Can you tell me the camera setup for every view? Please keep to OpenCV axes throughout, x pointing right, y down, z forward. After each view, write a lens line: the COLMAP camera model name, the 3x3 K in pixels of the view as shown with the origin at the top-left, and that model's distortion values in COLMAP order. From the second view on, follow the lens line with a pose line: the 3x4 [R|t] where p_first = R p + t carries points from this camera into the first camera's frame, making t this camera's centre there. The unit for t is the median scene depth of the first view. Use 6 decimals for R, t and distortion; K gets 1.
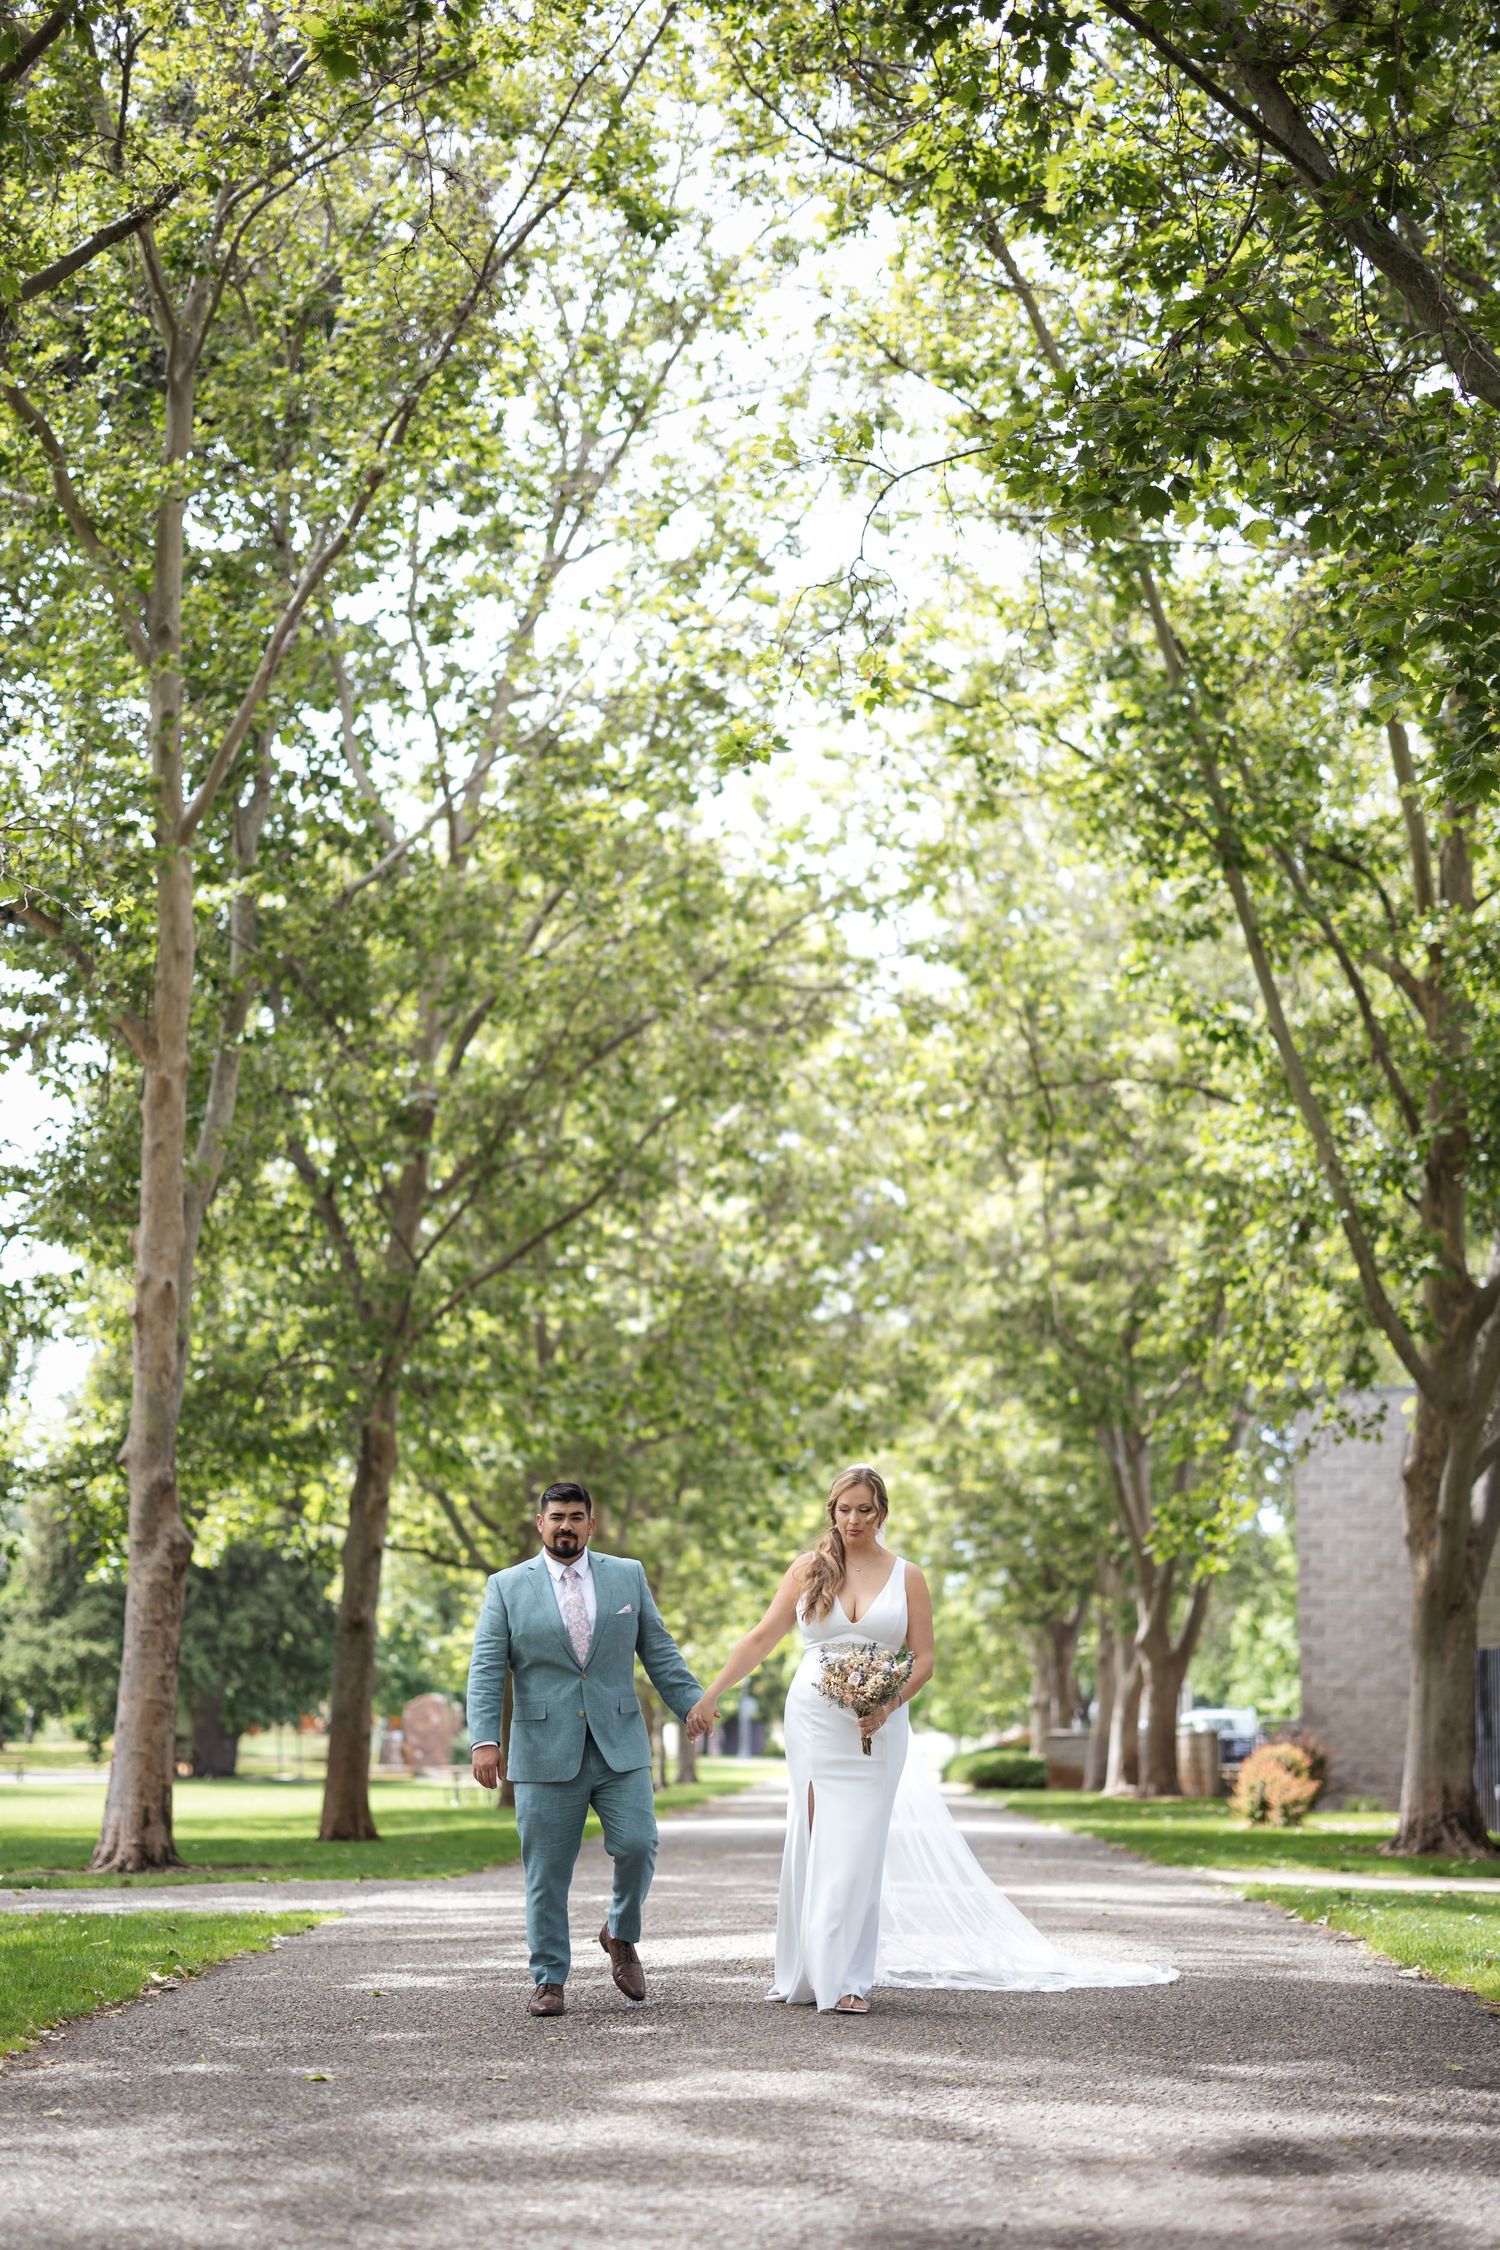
lens RADIAL K [[3156.4, 0, 754.5], [0, 3156.4, 1207.0], [0, 0, 1]] dist [-0.030321, 0.025398]
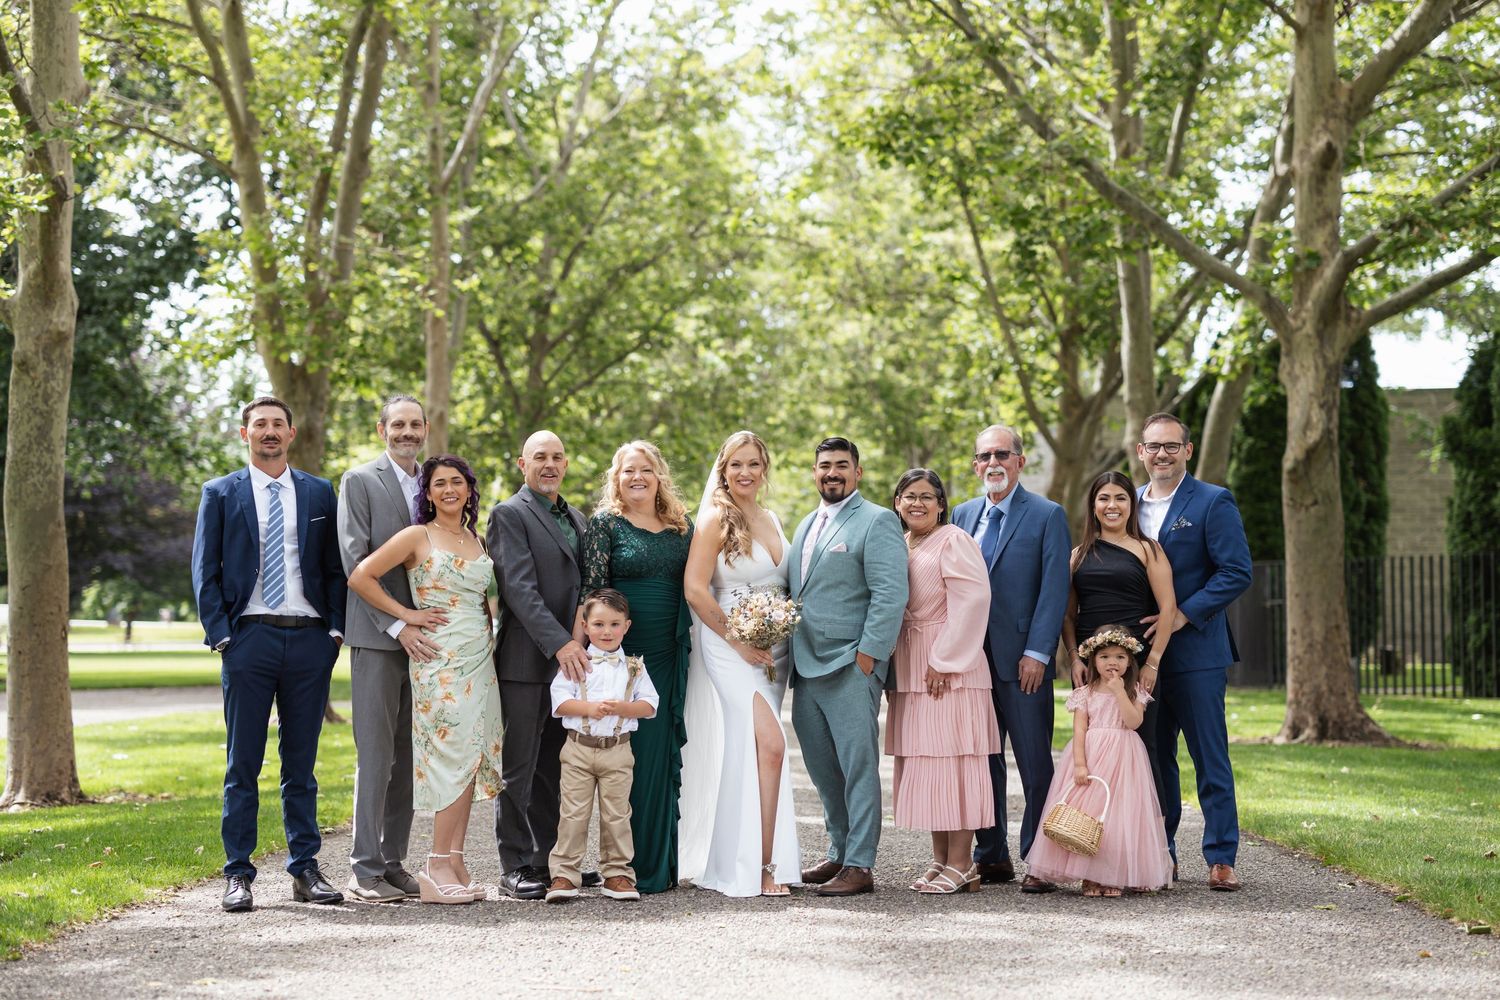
lens RADIAL K [[2355.8, 0, 750.0], [0, 2355.8, 500.0], [0, 0, 1]] dist [0.004547, 0.027515]
pose [[0.999530, -0.009175, 0.029264, -0.026636], [0.005467, 0.992221, 0.124370, -0.093034], [-0.030178, -0.124152, 0.991804, -0.460156]]
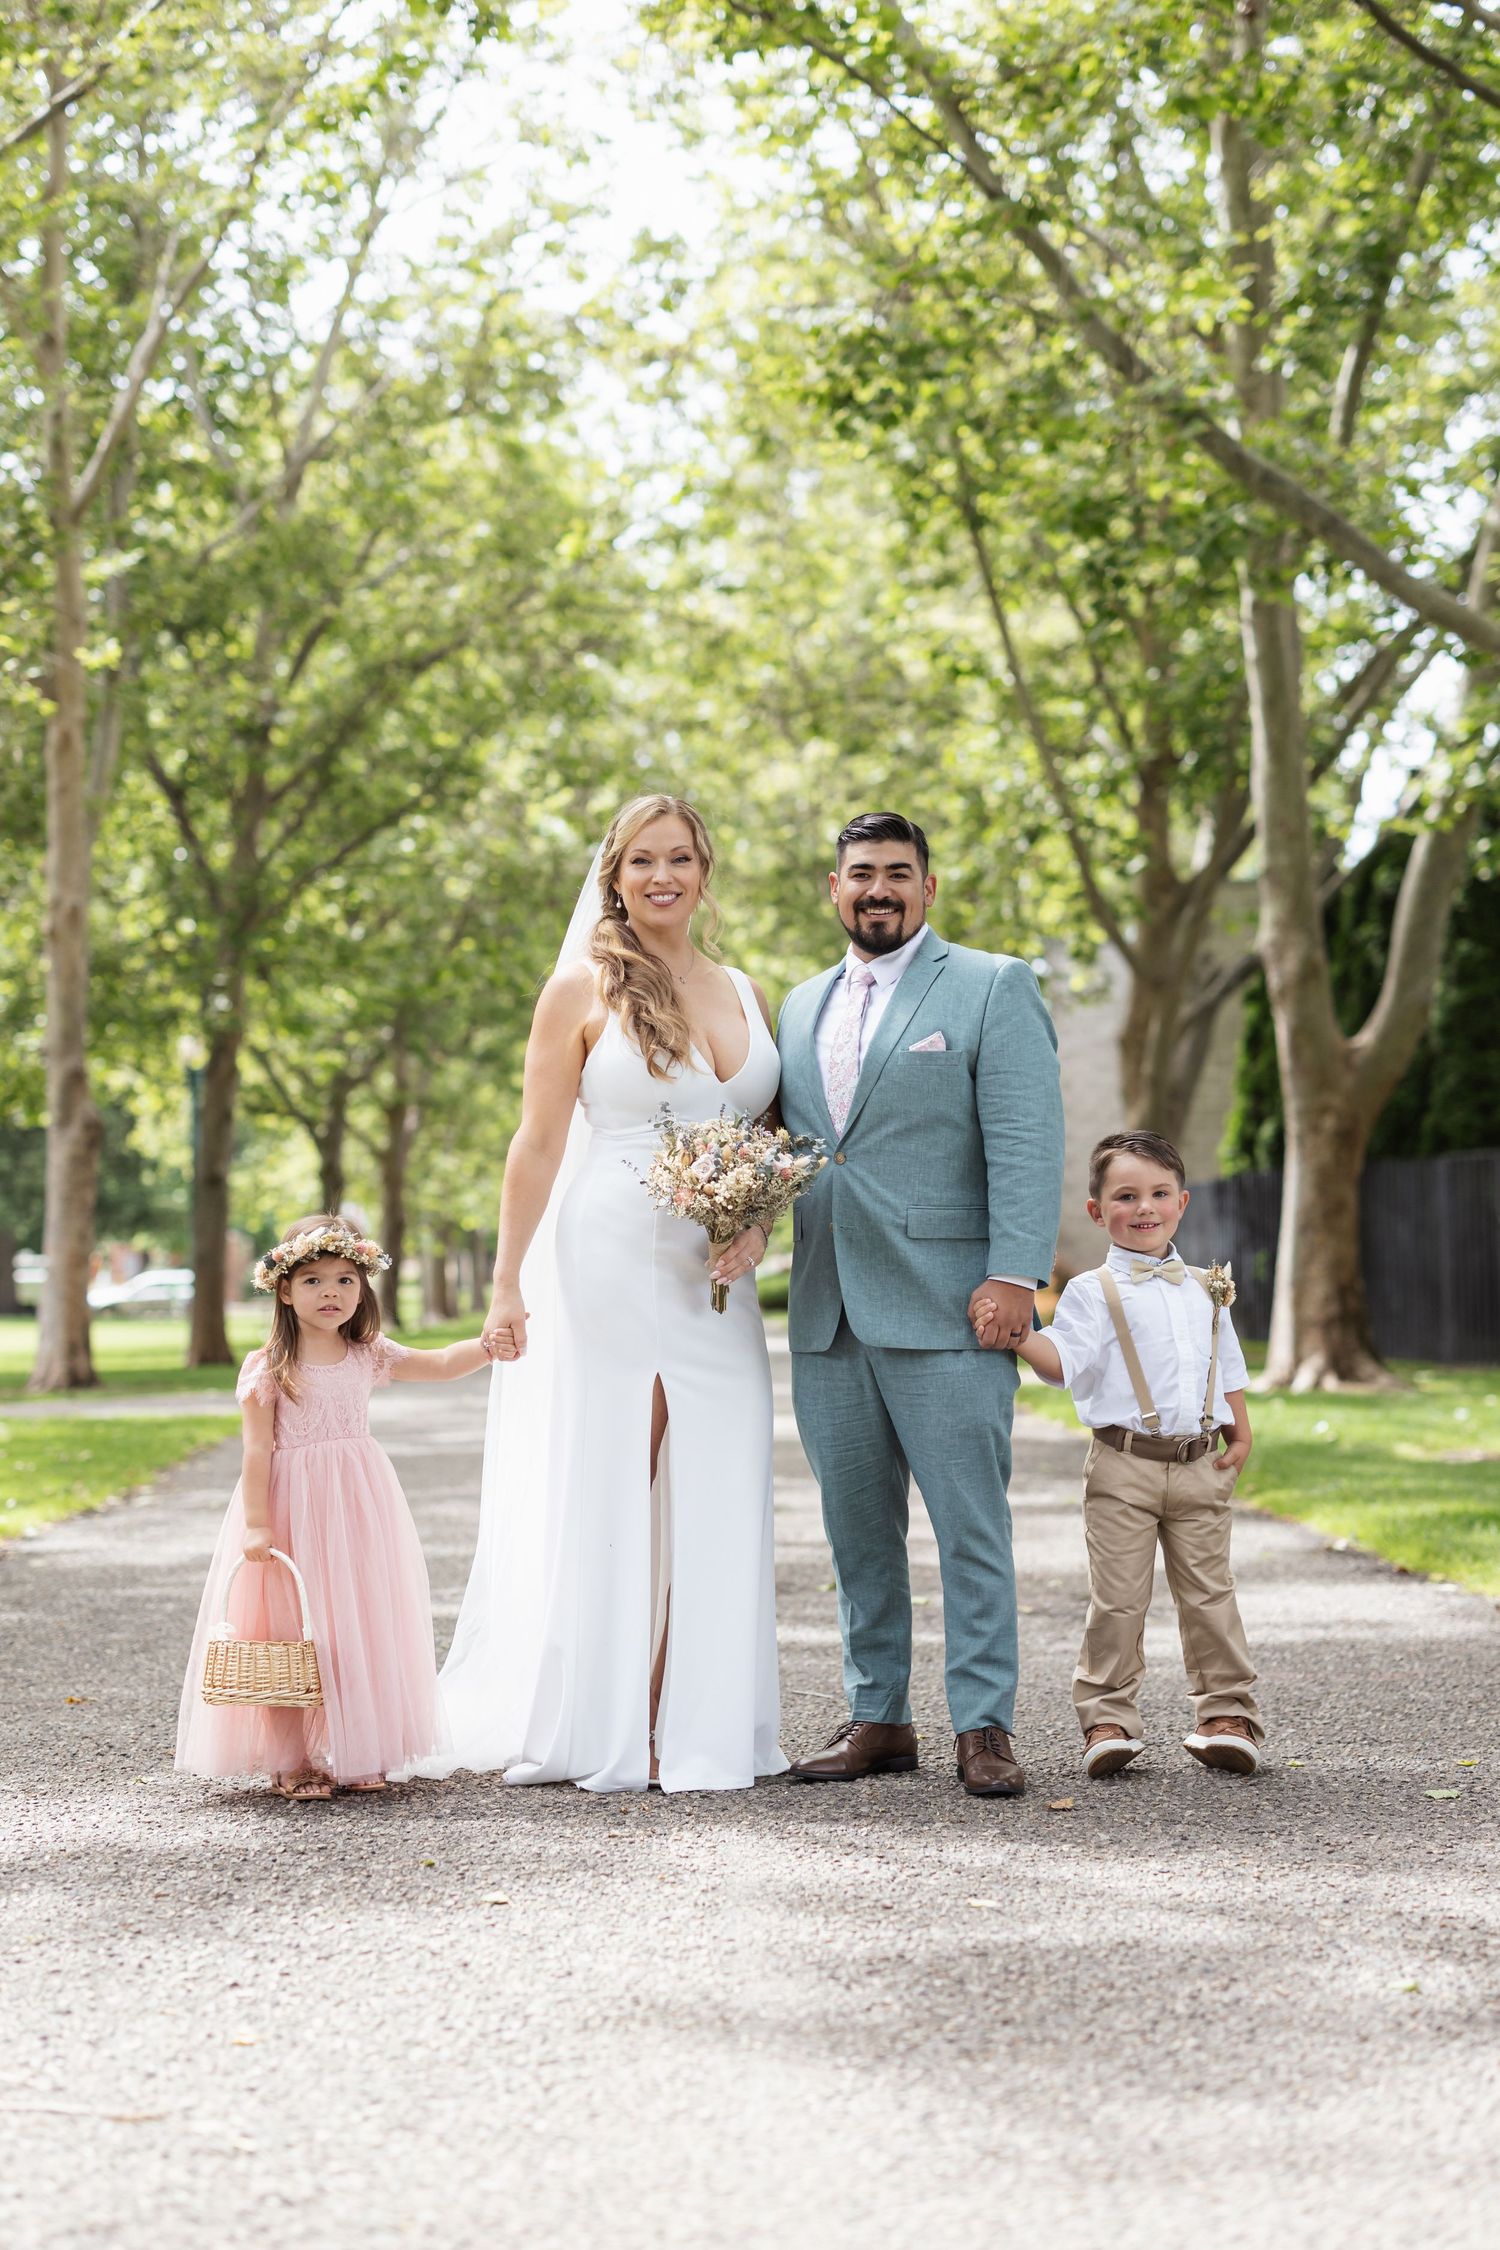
lens RADIAL K [[3533.6, 0, 750.0], [0, 3533.6, 1125.0], [0, 0, 1]] dist [0.004547, 0.027515]
pose [[0.997883, -0.018149, 0.062448, -0.015048], [0.009872, 0.991416, 0.130374, -0.054269], [-0.064278, -0.129482, 0.989496, -0.291276]]
